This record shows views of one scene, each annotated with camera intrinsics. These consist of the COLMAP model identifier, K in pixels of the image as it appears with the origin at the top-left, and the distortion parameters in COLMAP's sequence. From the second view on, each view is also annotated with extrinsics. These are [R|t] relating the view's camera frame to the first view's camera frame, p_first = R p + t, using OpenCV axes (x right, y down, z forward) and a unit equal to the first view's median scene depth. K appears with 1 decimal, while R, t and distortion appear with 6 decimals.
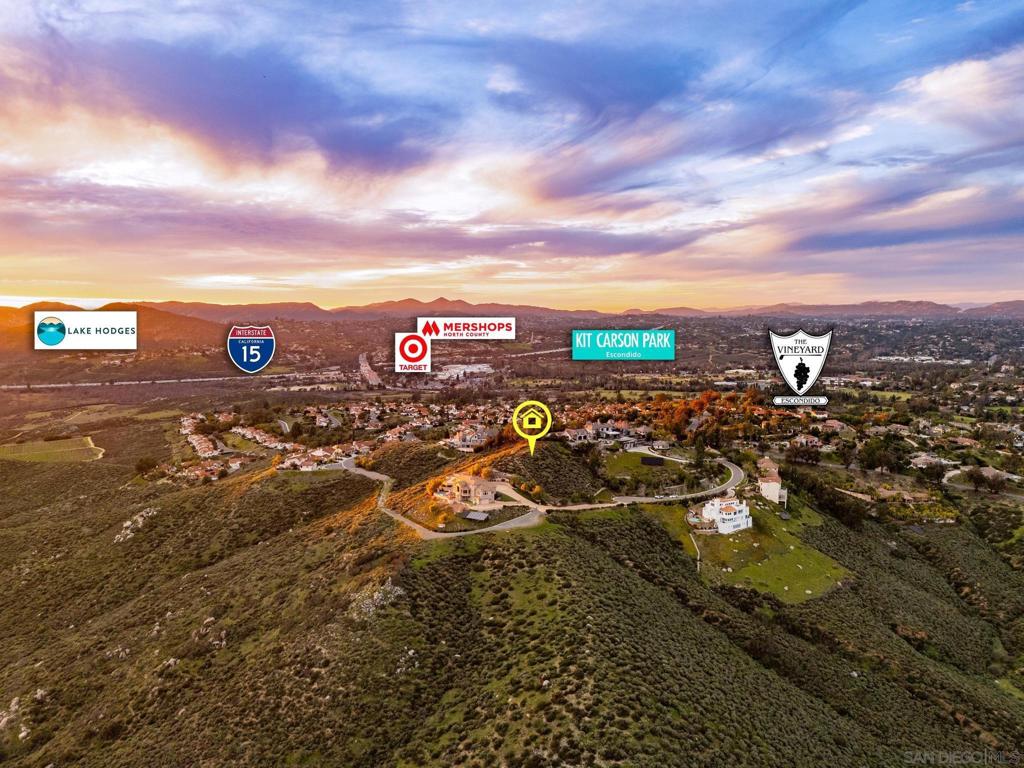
lens RADIAL K [[745.3, 0, 517.2], [0, 745.3, 383.8], [0, 0, 1]] dist [0.058641, -0.031678]
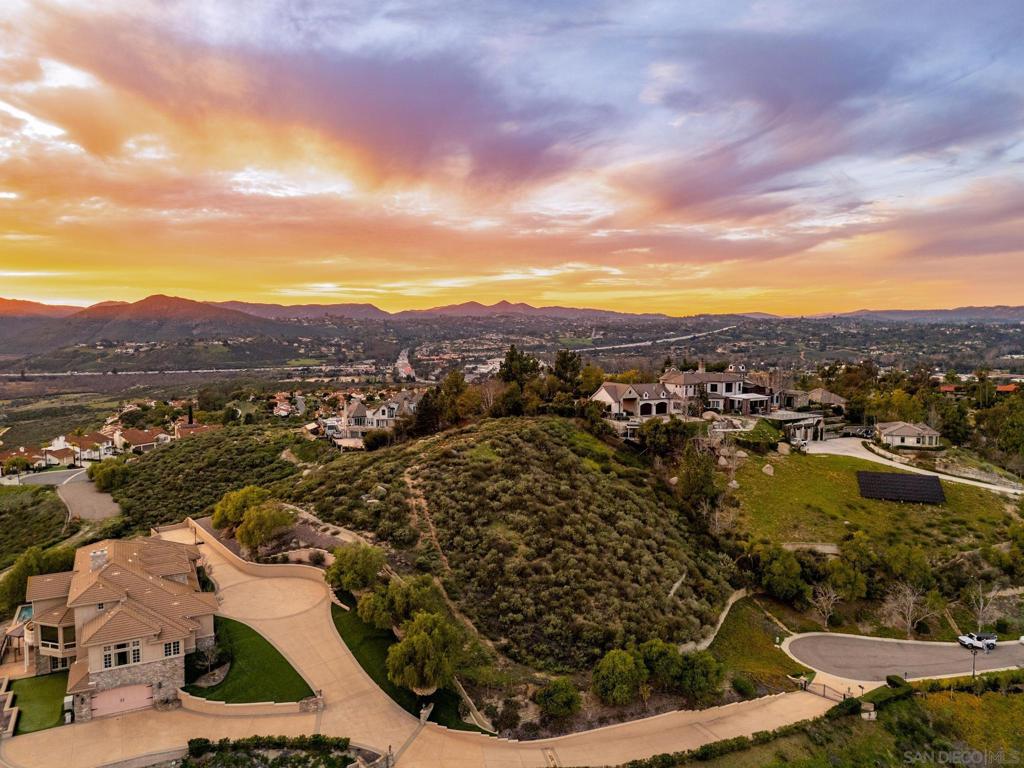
lens RADIAL K [[745.3, 0, 517.0], [0, 745.3, 388.5], [0, 0, 1]] dist [0.058641, -0.031678]
pose [[0.996069, 0.011997, -0.087765, 0.055756], [-0.012347, 0.999918, -0.003444, 0.064505], [0.087716, 0.004515, 0.996135, 0.659985]]
